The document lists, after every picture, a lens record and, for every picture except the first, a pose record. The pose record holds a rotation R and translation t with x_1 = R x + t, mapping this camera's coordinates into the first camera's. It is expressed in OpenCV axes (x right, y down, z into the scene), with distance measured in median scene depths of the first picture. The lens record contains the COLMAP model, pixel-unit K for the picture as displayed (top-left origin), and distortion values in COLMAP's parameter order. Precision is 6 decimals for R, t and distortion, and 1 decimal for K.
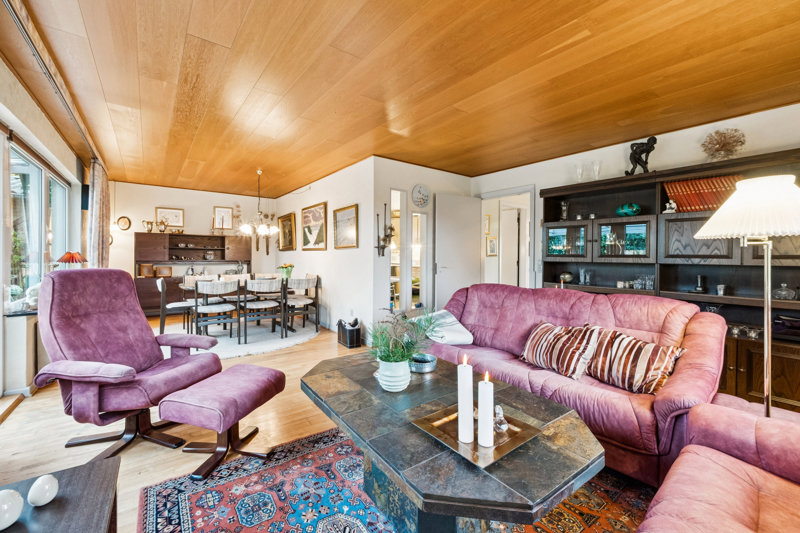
lens RADIAL K [[340.6, 0, 401.1], [0, 340.6, 254.4], [0, 0, 1]] dist [0.008715, -0.001114]
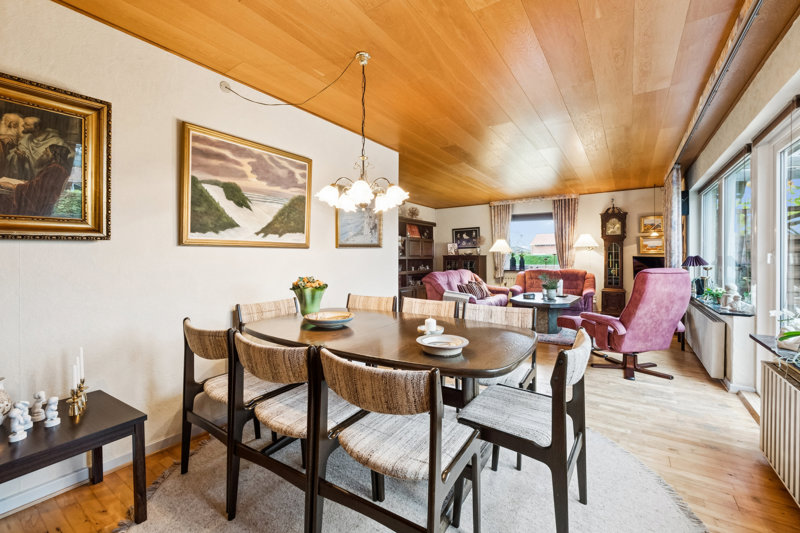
lens RADIAL K [[340.6, 0, 398.6], [0, 340.6, 261.3], [0, 0, 1]] dist [0.008715, -0.001114]
pose [[-0.325543, -0.013602, 0.945429, -1.383815], [0.001296, 0.999889, 0.014832, 0.007546], [-0.945526, 0.006054, -0.325490, 1.837797]]
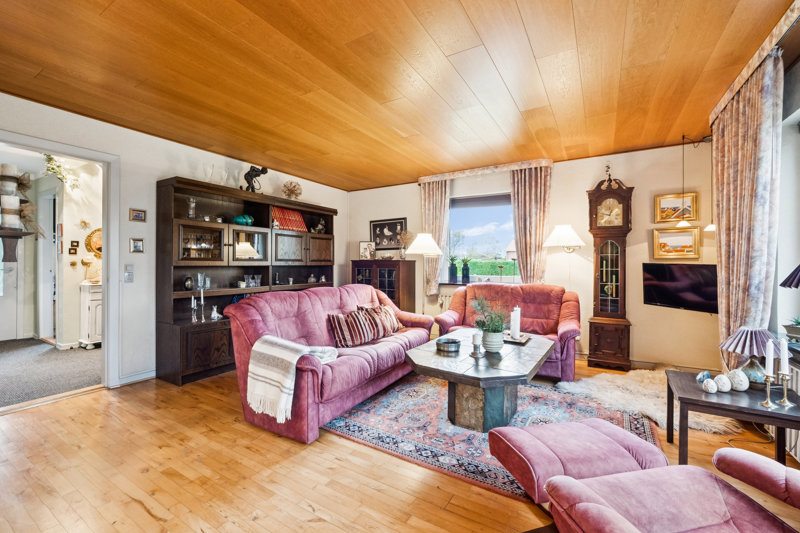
lens RADIAL K [[340.6, 0, 396.3], [0, 340.6, 264.8], [0, 0, 1]] dist [0.008715, -0.001114]
pose [[-0.372977, -0.009630, 0.927791, -0.681241], [-0.005109, 0.999952, 0.008325, 0.010472], [-0.927827, -0.001635, -0.373008, 1.074356]]
